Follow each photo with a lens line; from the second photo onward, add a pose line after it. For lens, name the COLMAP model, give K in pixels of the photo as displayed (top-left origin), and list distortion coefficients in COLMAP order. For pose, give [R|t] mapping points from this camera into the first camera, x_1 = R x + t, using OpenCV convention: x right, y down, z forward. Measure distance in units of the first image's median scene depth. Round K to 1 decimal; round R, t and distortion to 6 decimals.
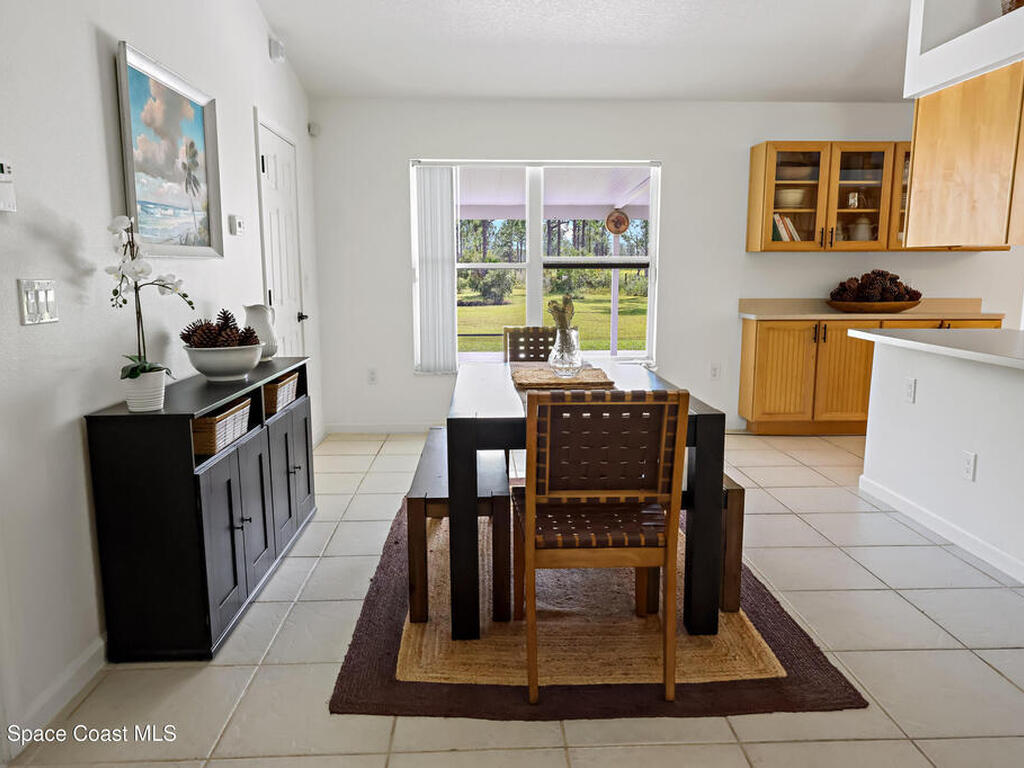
lens RADIAL K [[759.7, 0, 512.0], [0, 759.7, 384.0], [0, 0, 1]] dist [0.000740, -0.005426]
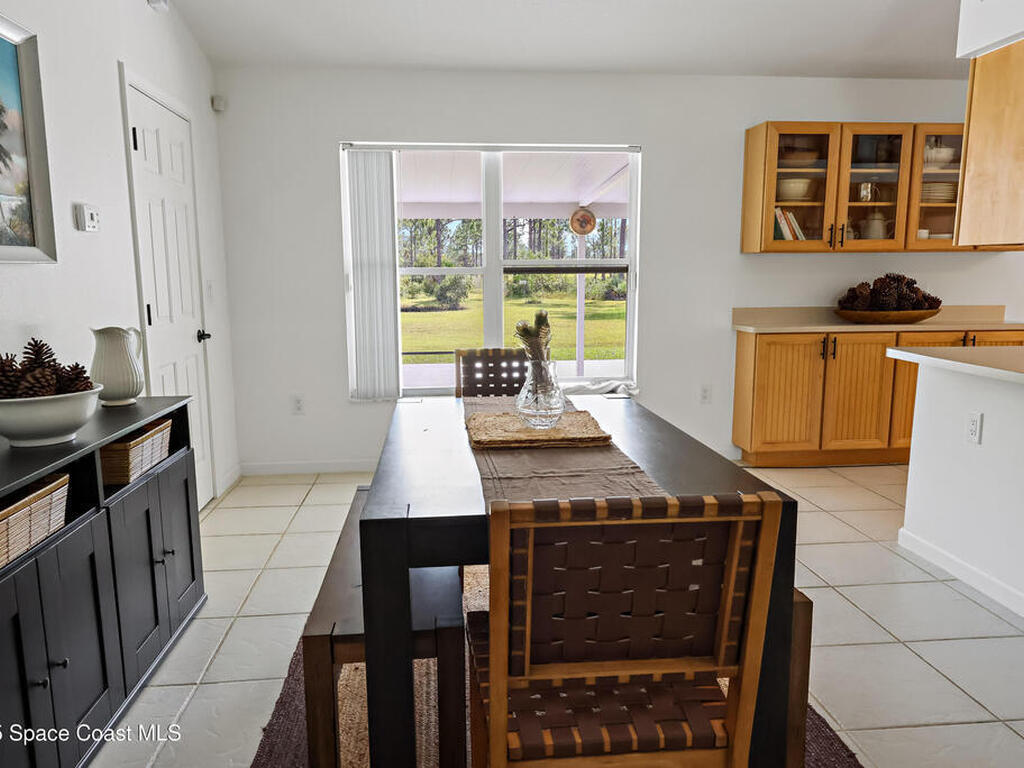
lens RADIAL K [[759.7, 0, 512.0], [0, 759.7, 384.0], [0, 0, 1]] dist [0.000740, -0.005426]
pose [[0.998328, -0.012861, 0.056346, 0.002197], [0.013131, 0.999904, -0.004420, -0.028223], [-0.056284, 0.005152, 0.998402, 0.174363]]
